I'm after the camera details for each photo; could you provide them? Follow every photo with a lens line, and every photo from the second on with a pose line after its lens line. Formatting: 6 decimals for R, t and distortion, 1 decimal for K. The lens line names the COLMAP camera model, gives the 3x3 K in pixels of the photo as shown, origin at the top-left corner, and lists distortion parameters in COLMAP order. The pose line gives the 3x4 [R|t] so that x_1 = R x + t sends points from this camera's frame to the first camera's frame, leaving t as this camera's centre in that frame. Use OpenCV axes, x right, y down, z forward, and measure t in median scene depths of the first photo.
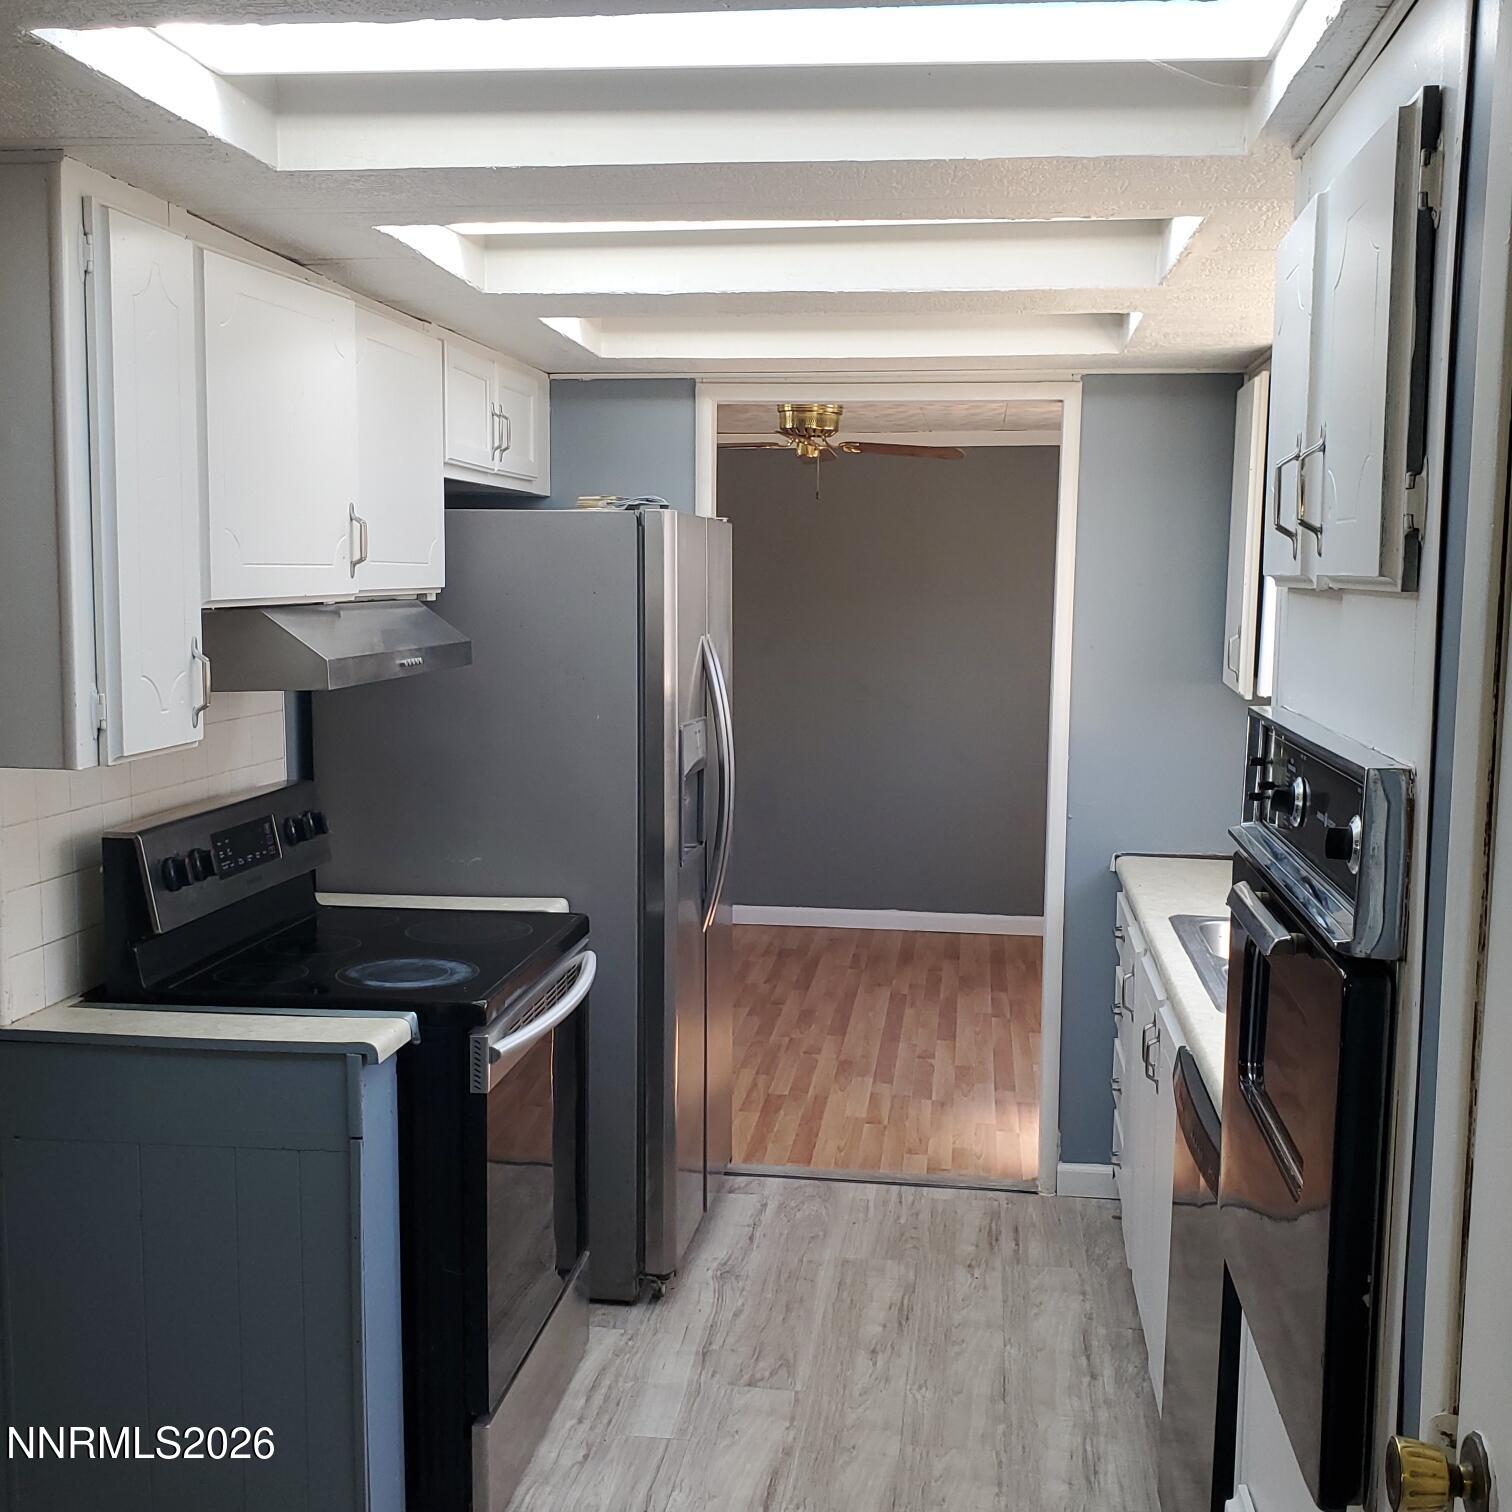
lens RADIAL K [[1745.6, 0, 771.0], [0, 1745.6, 758.1], [0, 0, 1]] dist [0.039017, 0.000000]
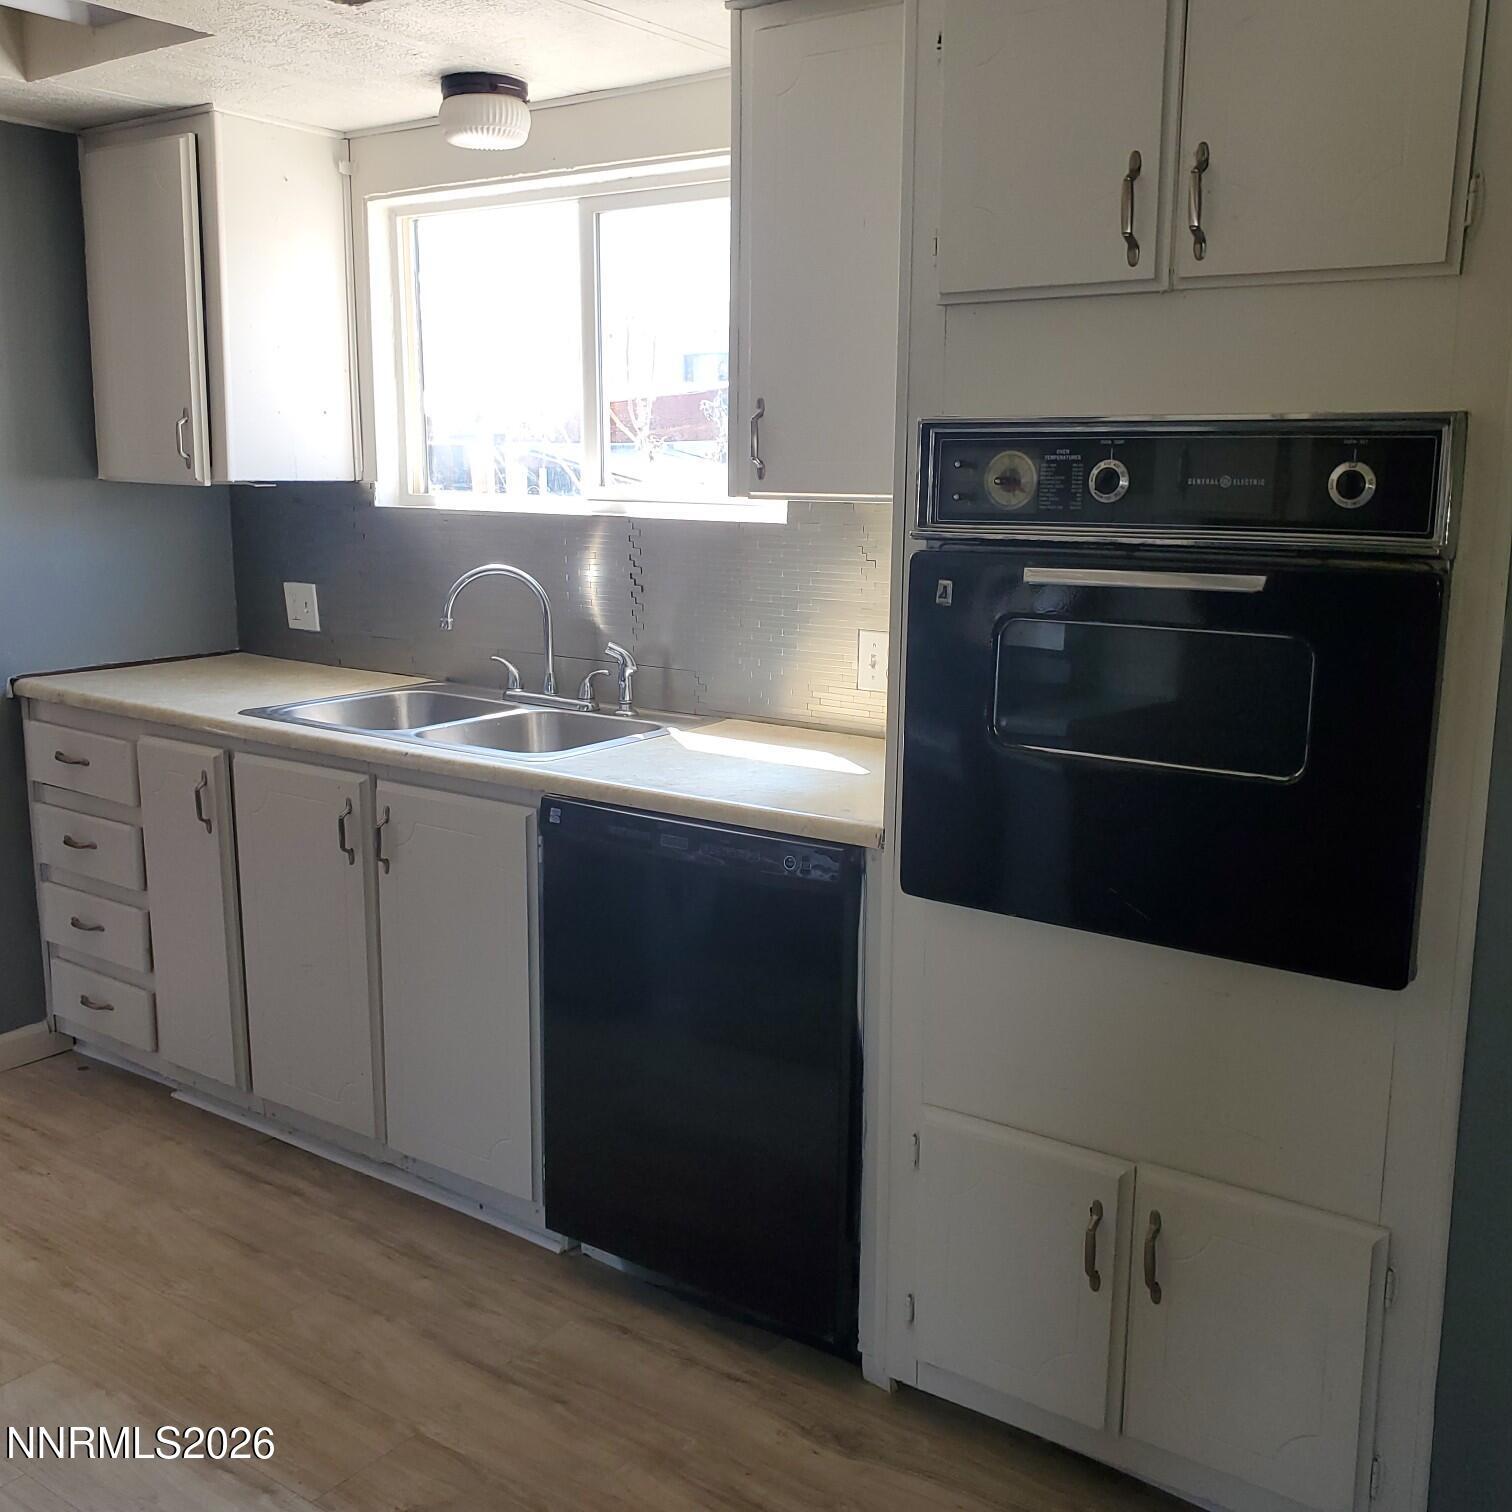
lens RADIAL K [[1542.7, 0, 748.2], [0, 1542.7, 761.8], [0, 0, 1]] dist [0.026441, 0.000000]
pose [[0.472285, -0.172816, 0.864339, -0.386822], [0.084452, 0.984953, 0.150785, 0.012375], [-0.877391, 0.001782, 0.479773, 0.371060]]
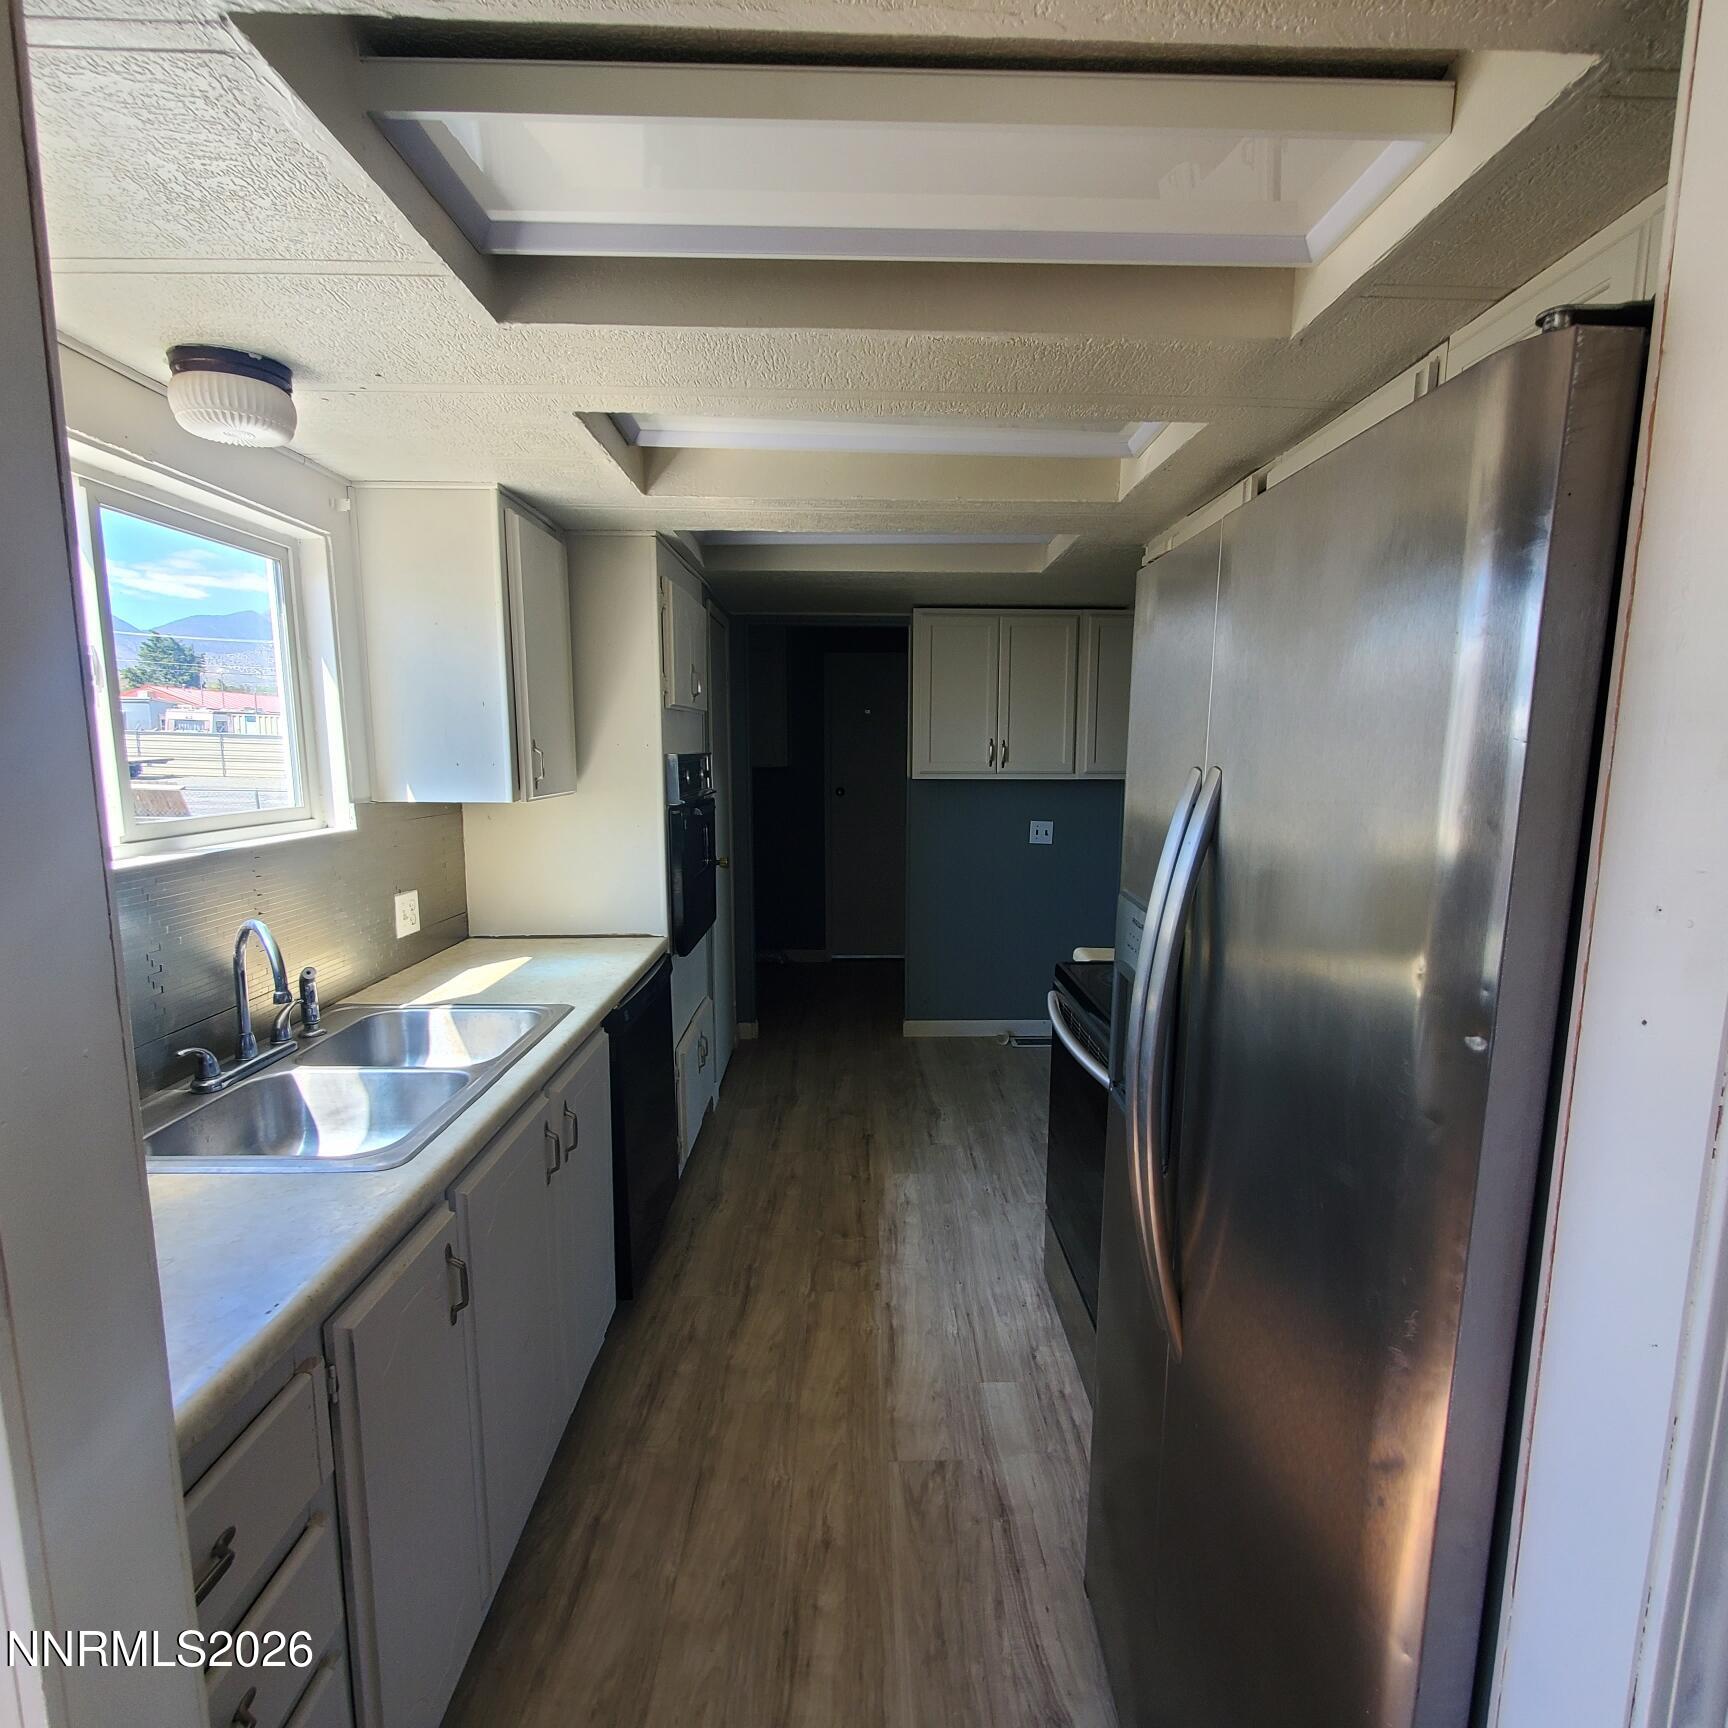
lens RADIAL K [[916.1, 0, 874.6], [0, 916.1, 874.7], [0, 0, 1]] dist [0.001325, -0.002106]
pose [[-0.989936, 0.009225, -0.141213, 0.099266], [-0.027177, 0.966906, 0.253682, -0.119523], [0.138880, 0.254966, -0.956925, 1.390571]]
